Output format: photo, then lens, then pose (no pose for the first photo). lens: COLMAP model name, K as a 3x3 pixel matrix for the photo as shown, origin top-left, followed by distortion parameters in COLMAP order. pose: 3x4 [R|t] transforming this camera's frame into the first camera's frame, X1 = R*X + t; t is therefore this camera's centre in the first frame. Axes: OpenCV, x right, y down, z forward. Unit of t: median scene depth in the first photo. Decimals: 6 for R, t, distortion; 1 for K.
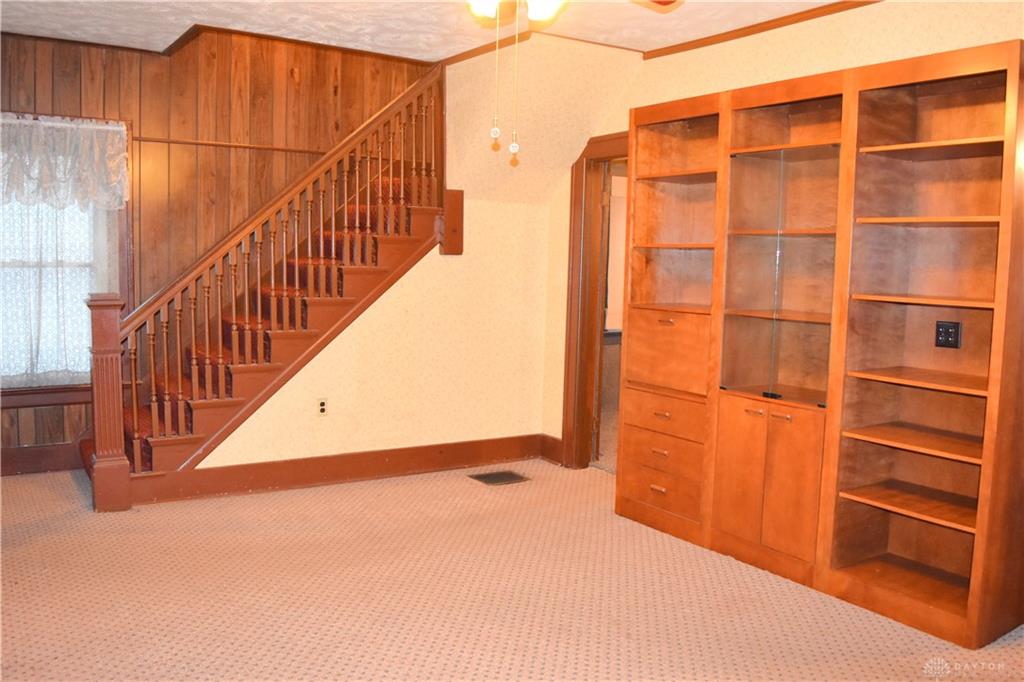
lens RADIAL K [[880.4, 0, 512.0], [0, 880.4, 341.0], [0, 0, 1]] dist [-0.071588, 0.003929]
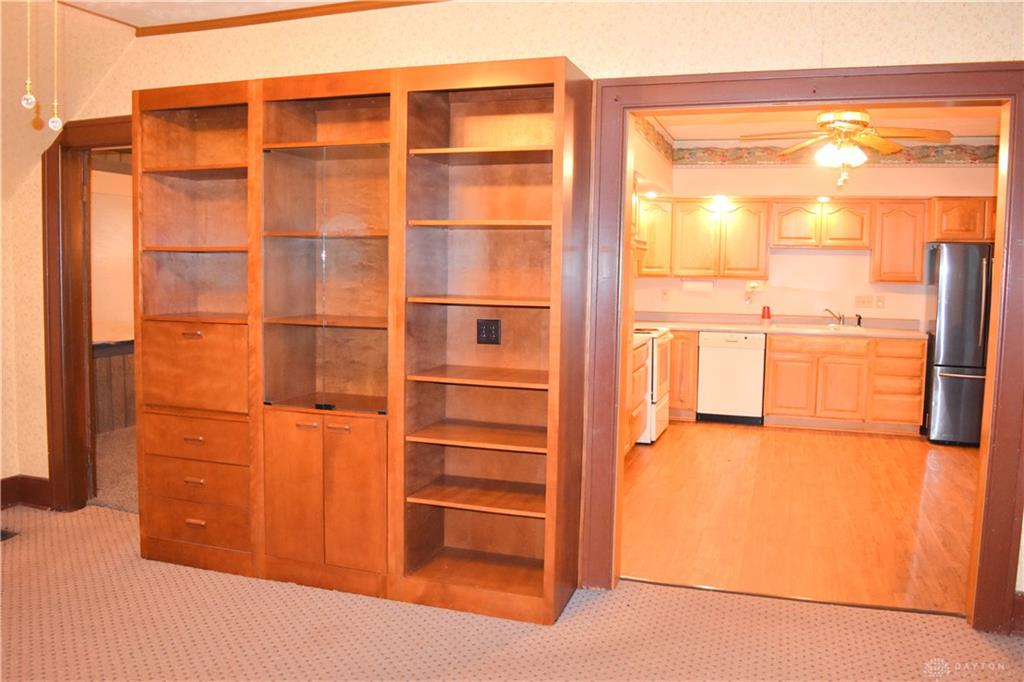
lens RADIAL K [[846.8, 0, 512.0], [0, 846.8, 341.0], [0, 0, 1]] dist [-0.080130, 0.006753]
pose [[0.793060, -0.065726, 0.605587, -0.088188], [0.061897, 0.997711, 0.027226, -0.020293], [-0.605990, 0.015893, 0.795313, 0.145790]]
